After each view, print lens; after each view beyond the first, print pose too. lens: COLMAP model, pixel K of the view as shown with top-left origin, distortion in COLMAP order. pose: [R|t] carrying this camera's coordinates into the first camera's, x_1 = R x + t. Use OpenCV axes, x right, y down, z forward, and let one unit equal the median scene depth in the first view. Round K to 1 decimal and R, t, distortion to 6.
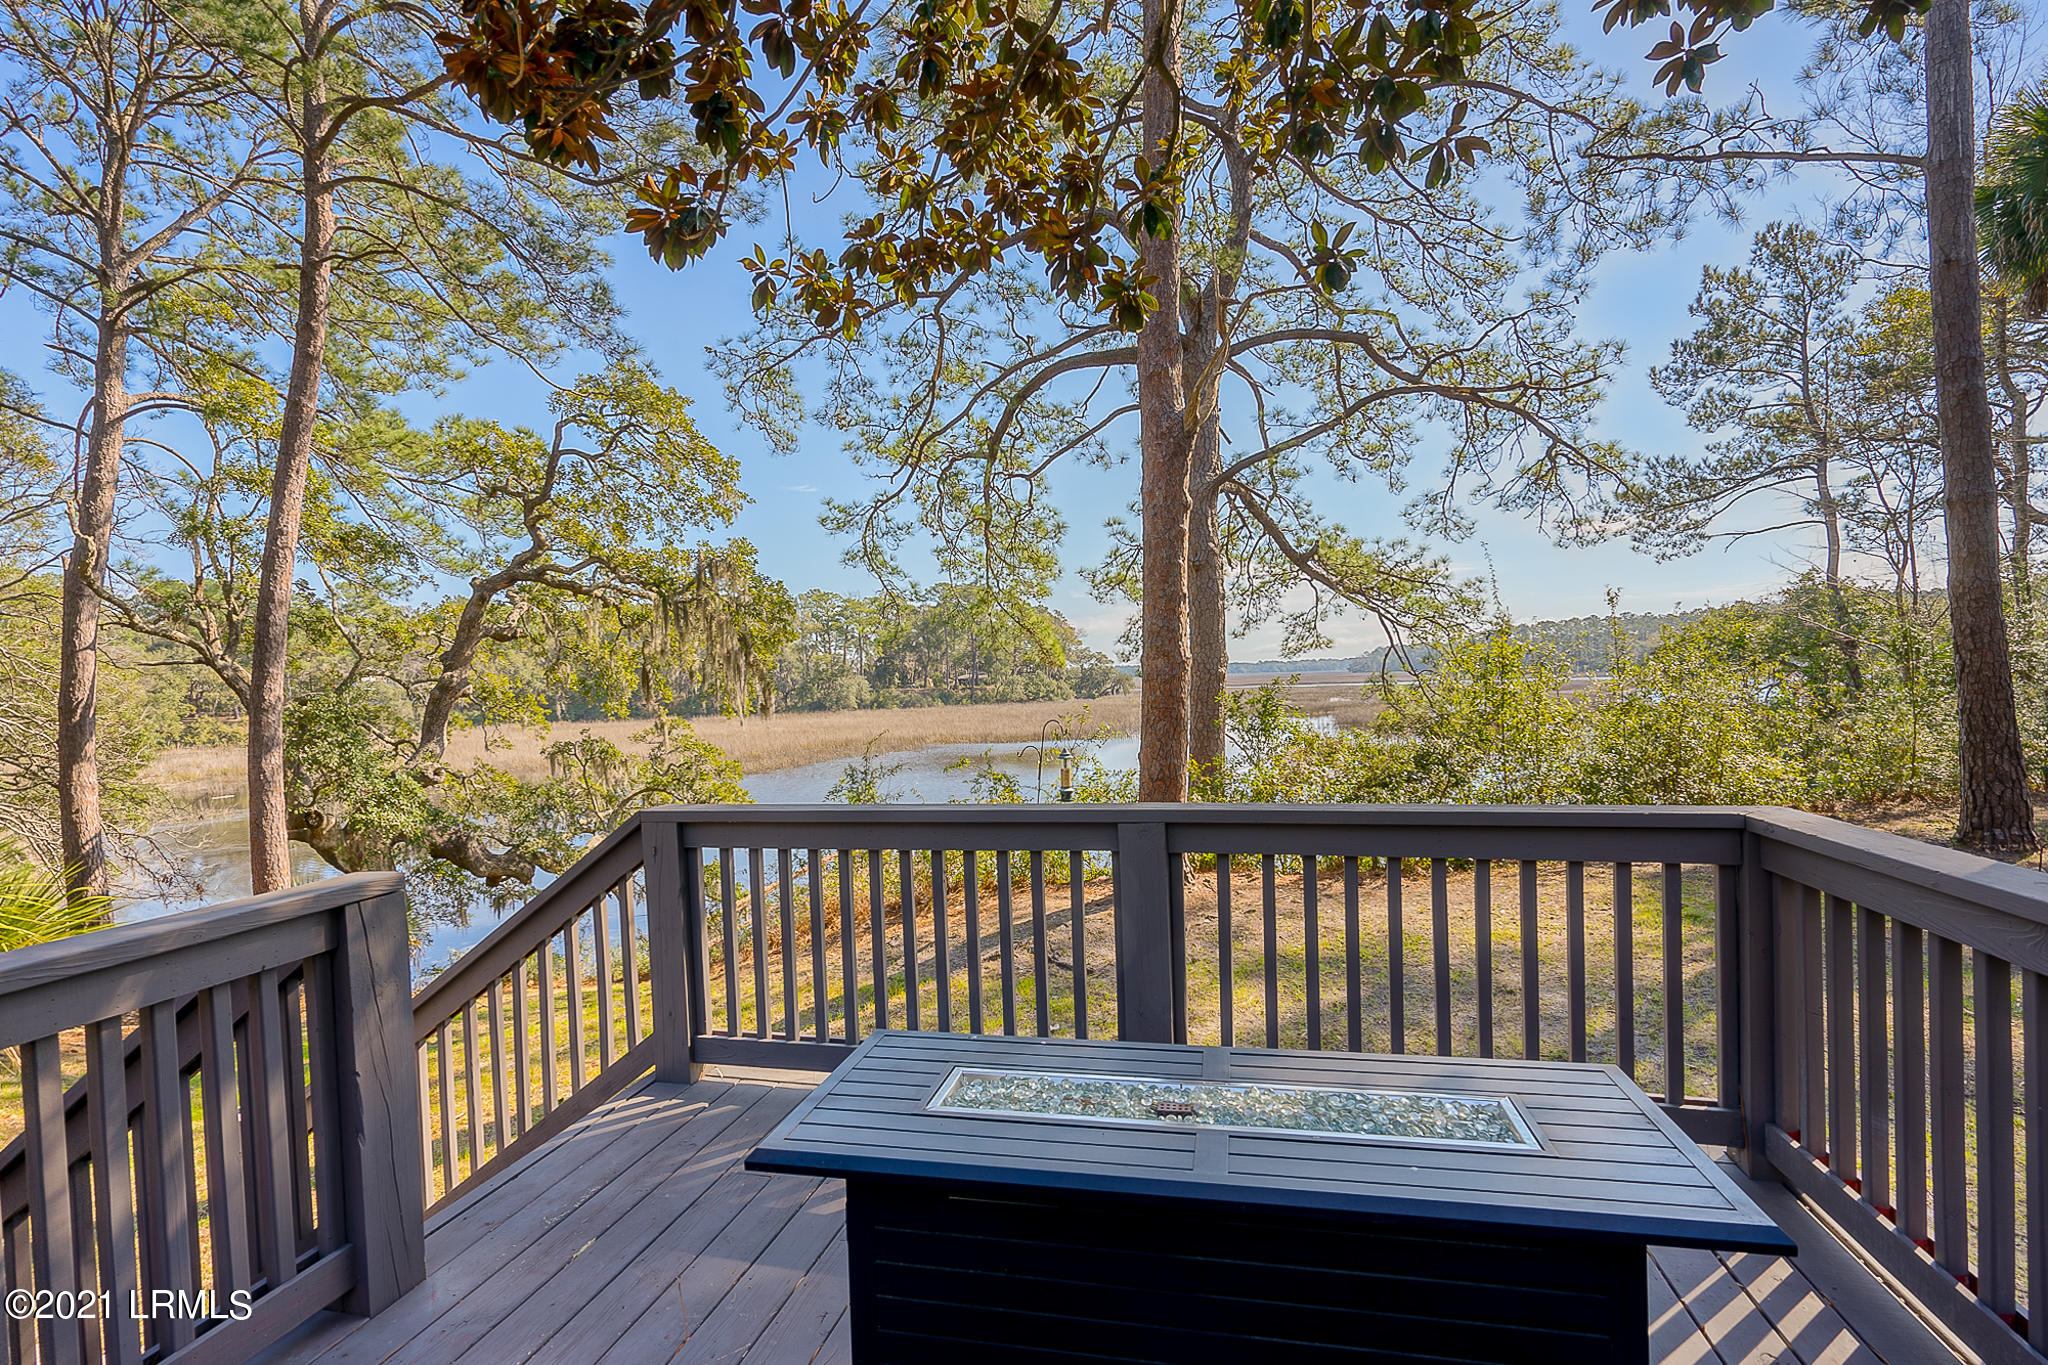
lens RADIAL K [[915.6, 0, 1024.0], [0, 915.6, 682.5], [0, 0, 1]] dist [0.000178, 0.000523]
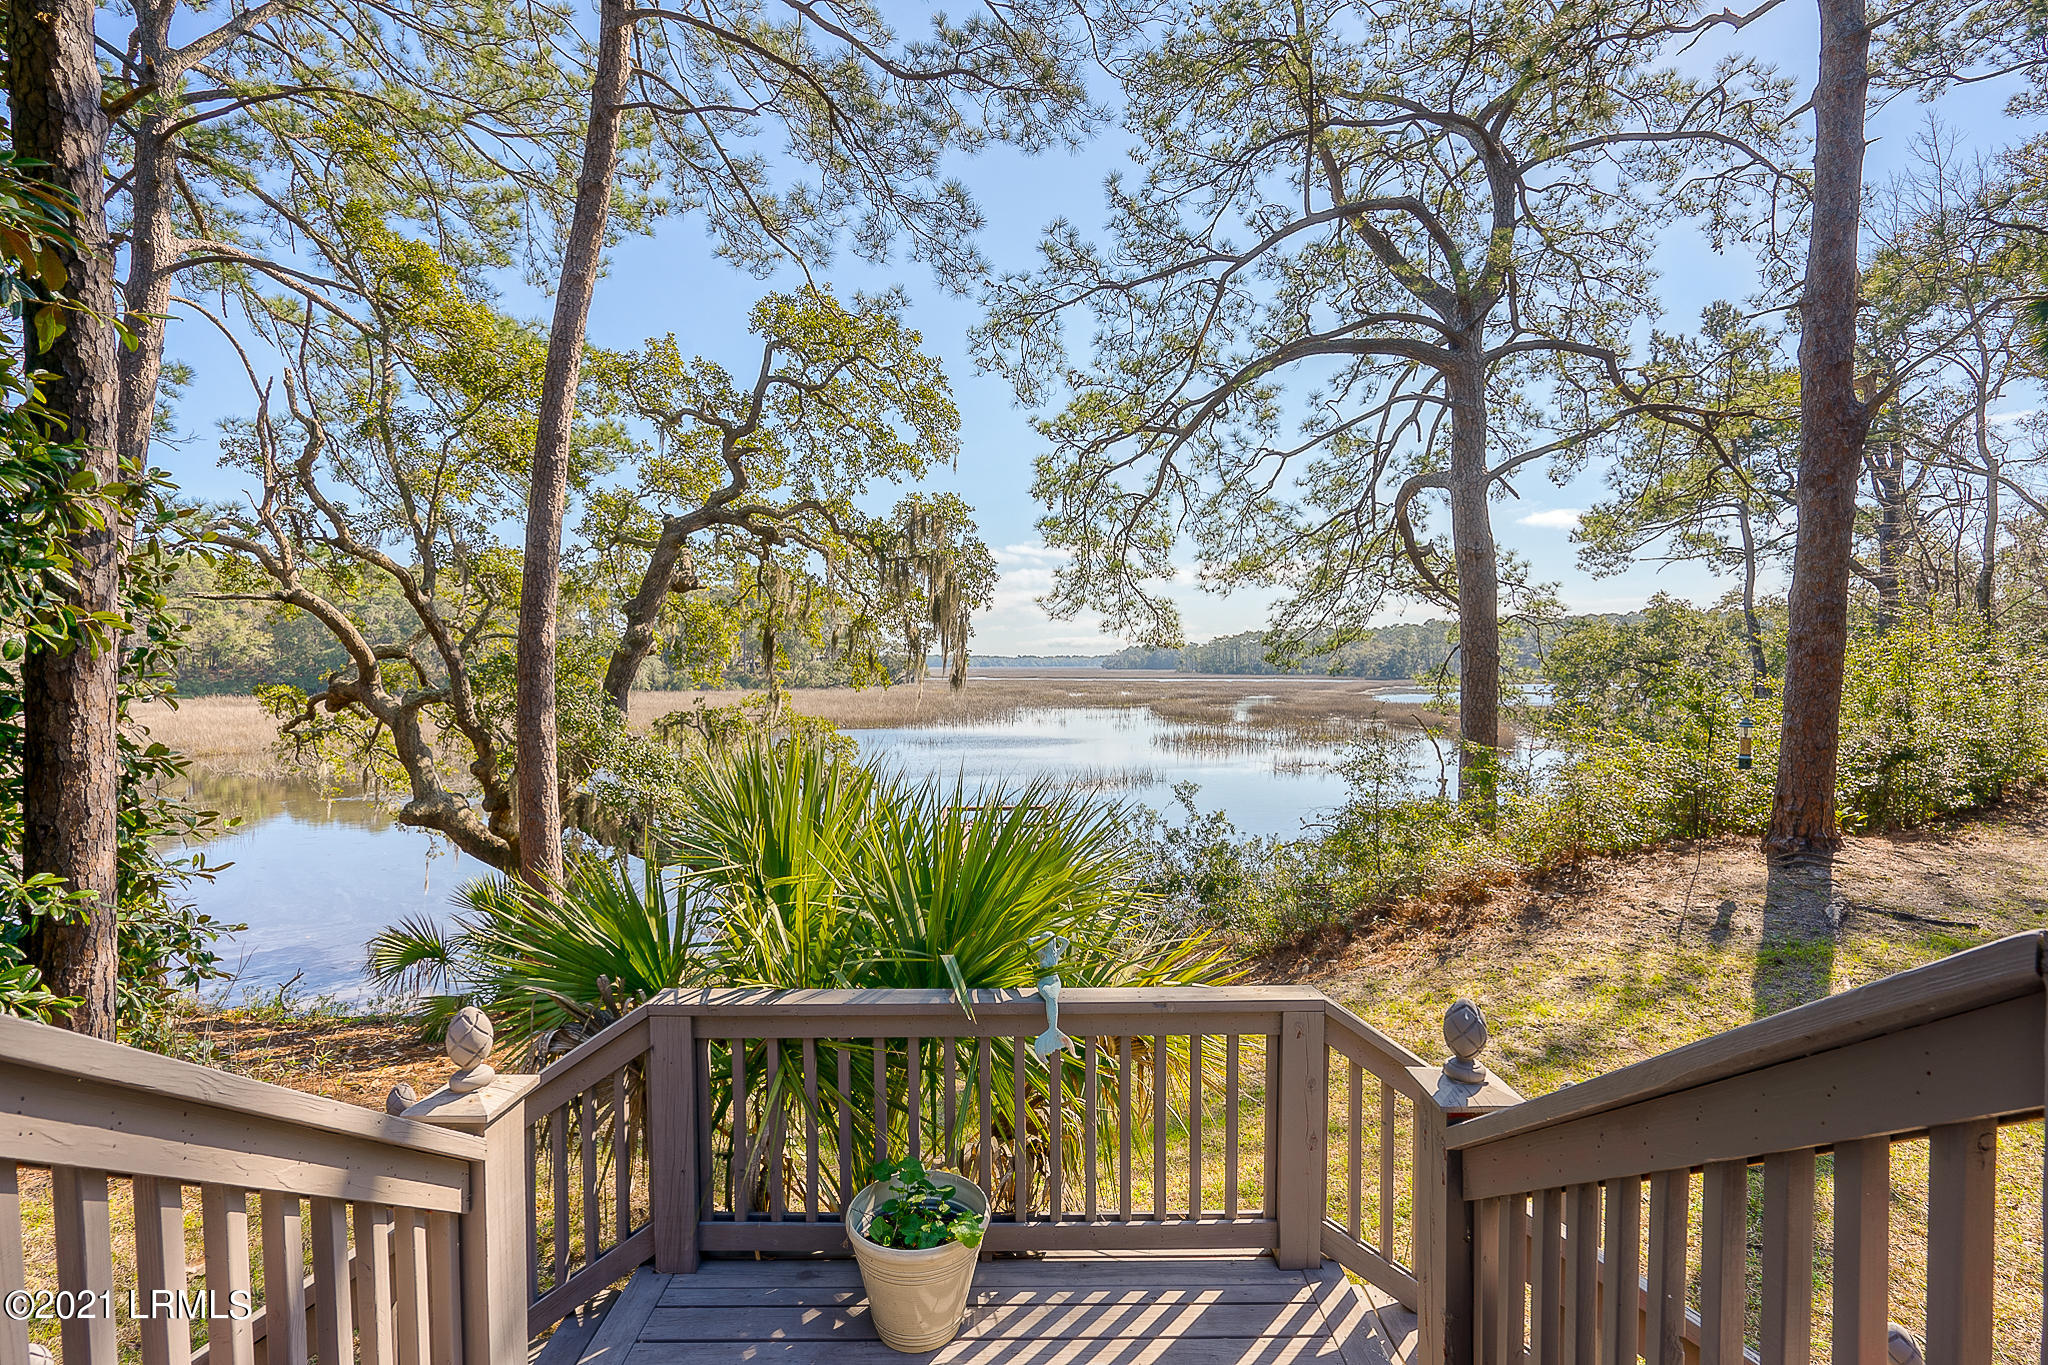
lens RADIAL K [[915.6, 0, 1024.0], [0, 915.6, 682.5], [0, 0, 1]] dist [0.000178, 0.000523]
pose [[0.969221, 0.030001, 0.244357, -0.475837], [-0.032651, 0.999444, 0.006799, 0.024581], [-0.244017, -0.014568, 0.969662, 0.089127]]
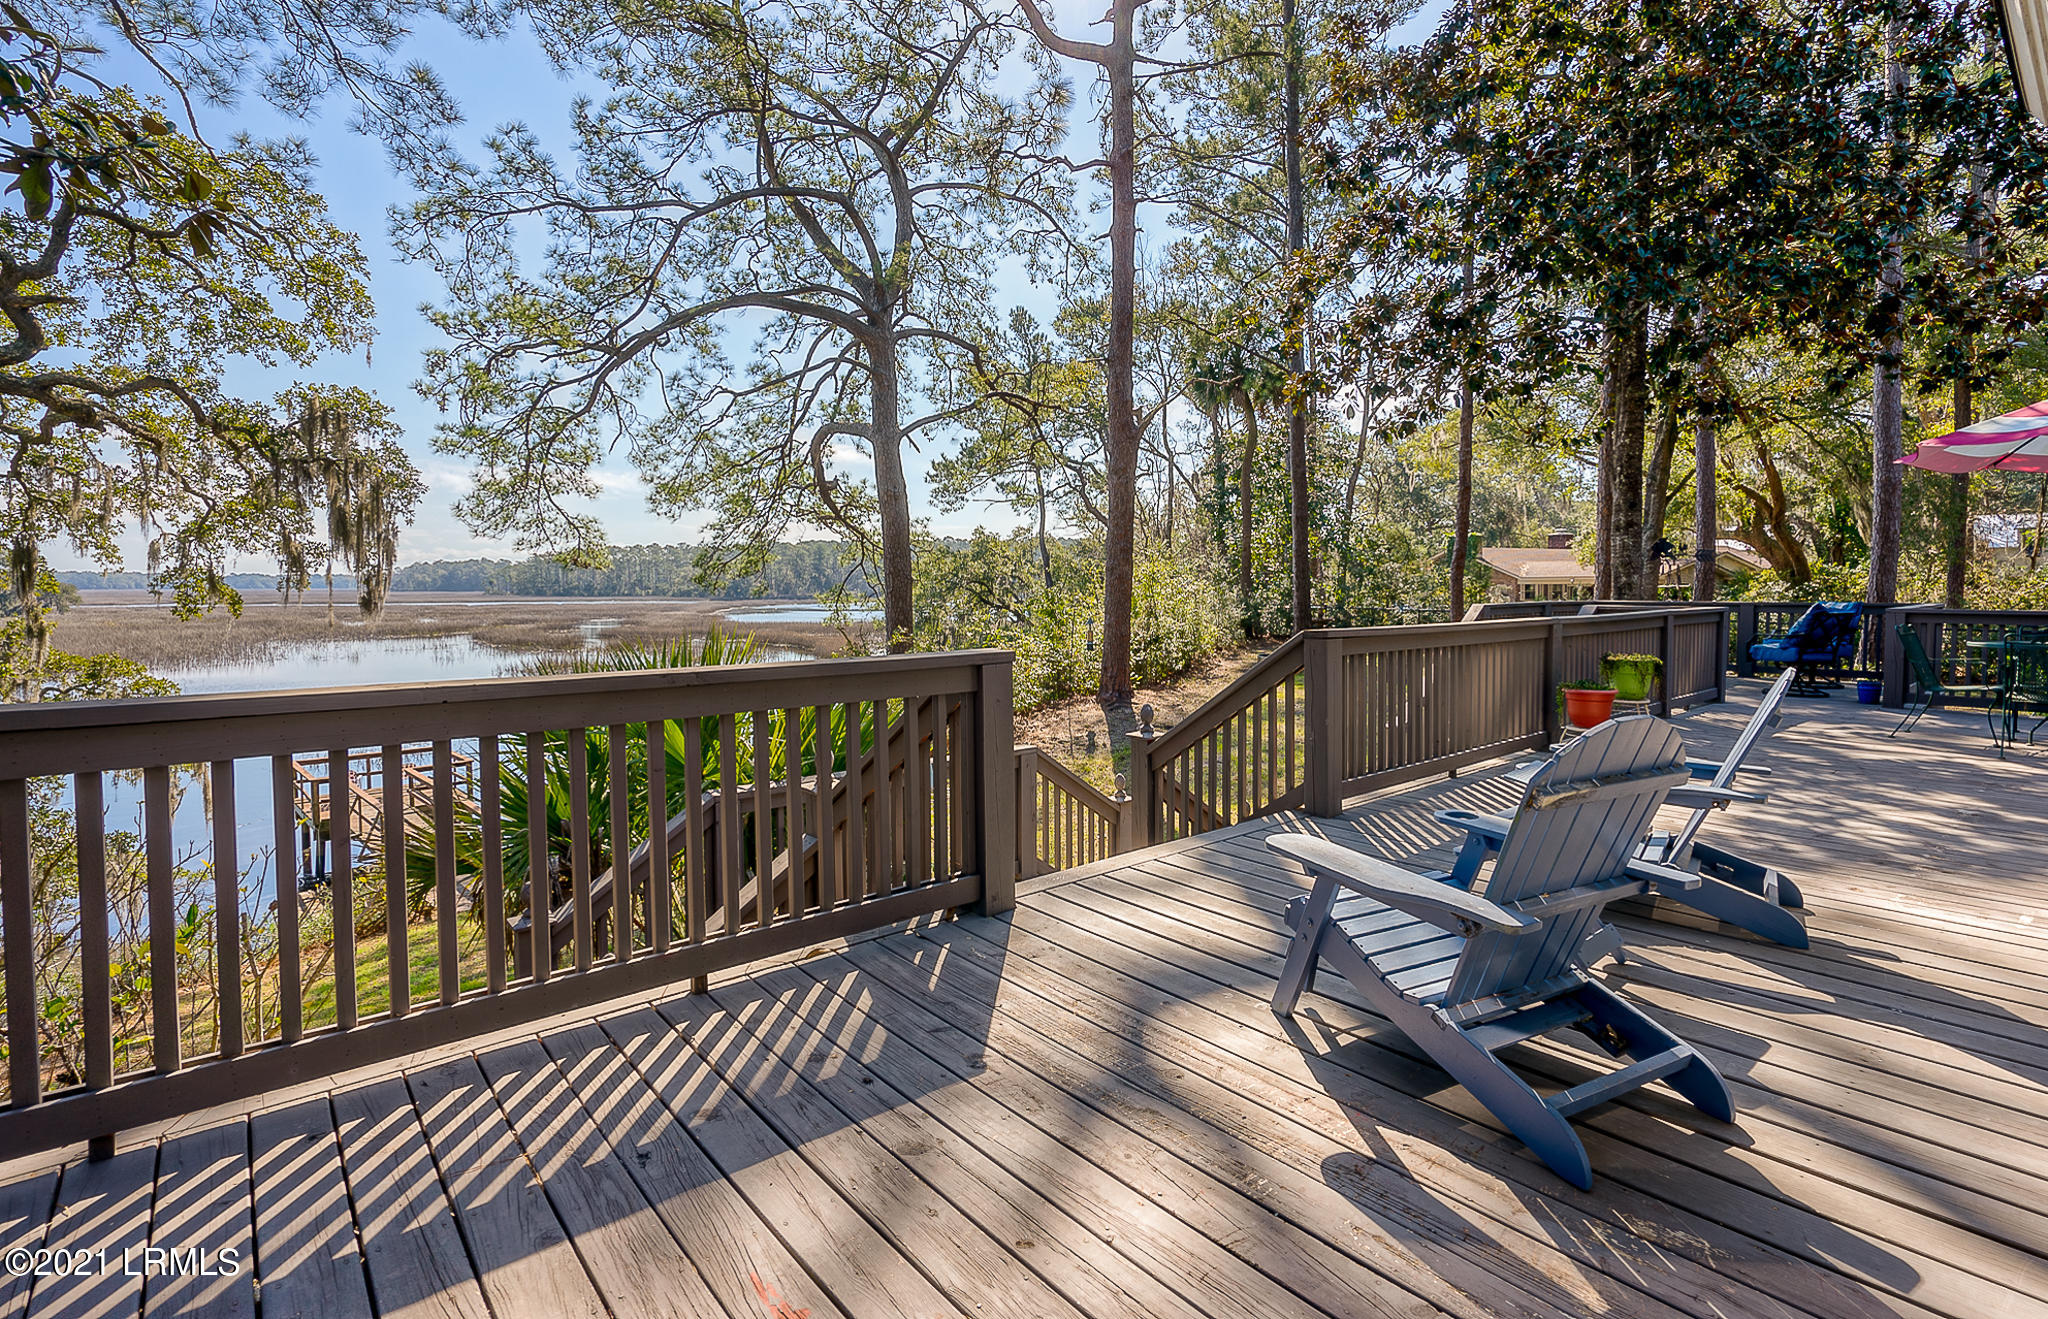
lens RADIAL K [[971.3, 0, 1025.4], [0, 971.3, 585.8], [0, 0, 1]] dist [0.025092, 0.000313]
pose [[0.592973, 0.030714, 0.804636, -0.675094], [-0.013655, 0.999512, -0.028089, 0.031297], [-0.805106, 0.005669, 0.593103, 0.026208]]
